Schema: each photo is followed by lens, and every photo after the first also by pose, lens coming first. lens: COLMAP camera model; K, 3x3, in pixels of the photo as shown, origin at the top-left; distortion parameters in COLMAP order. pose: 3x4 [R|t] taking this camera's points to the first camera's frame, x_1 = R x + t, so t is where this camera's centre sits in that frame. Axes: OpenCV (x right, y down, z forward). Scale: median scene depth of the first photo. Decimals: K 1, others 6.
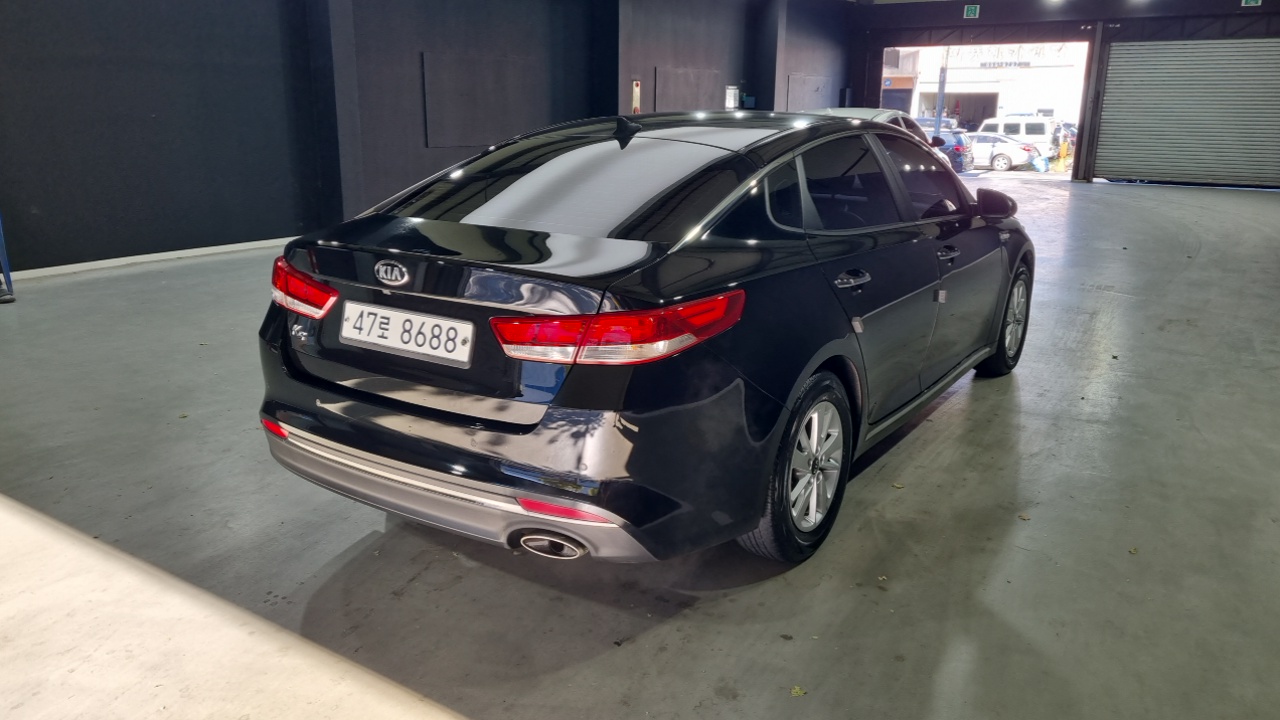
lens RADIAL K [[973.6, 0, 635.0], [0, 973.6, 358.9], [0, 0, 1]] dist [0.051186, -0.036664]
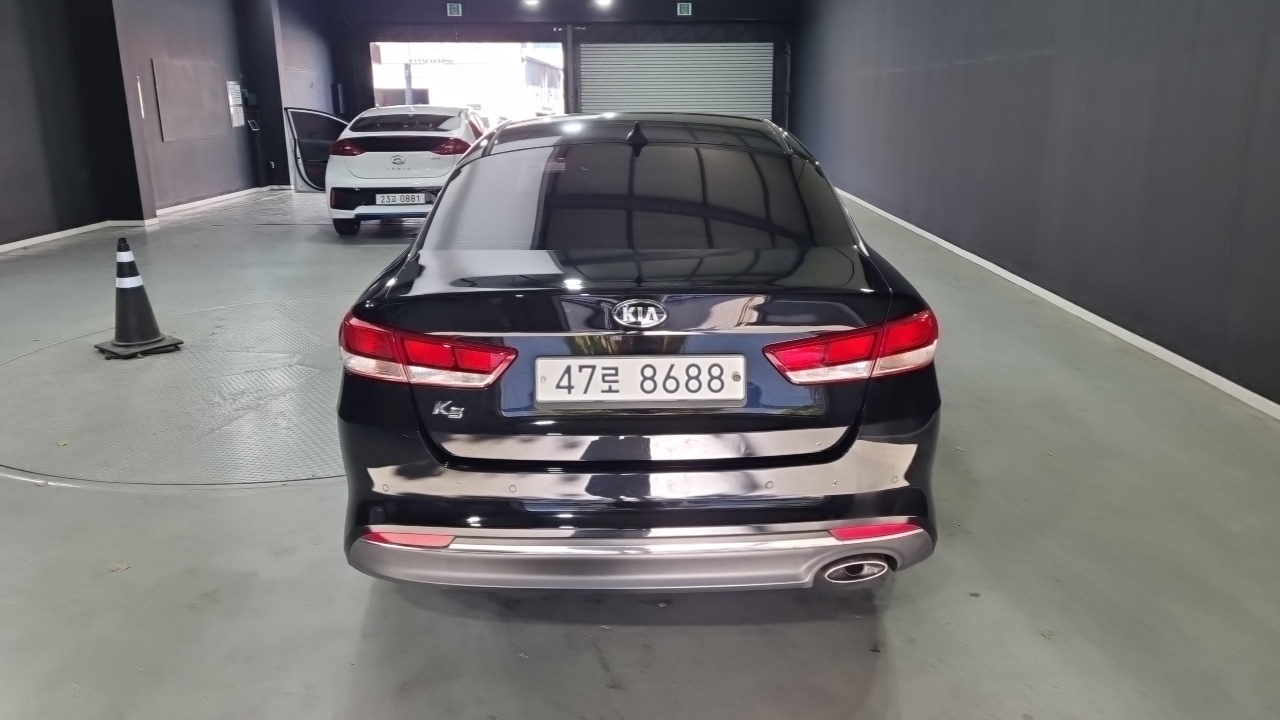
lens RADIAL K [[973.6, 0, 637.0], [0, 973.6, 361.8], [0, 0, 1]] dist [0.051186, -0.036664]
pose [[0.816568, -0.163855, 0.553505, -0.633400], [0.159104, 0.985612, 0.057050, -0.083005], [-0.554889, 0.041480, 0.830889, 0.257368]]
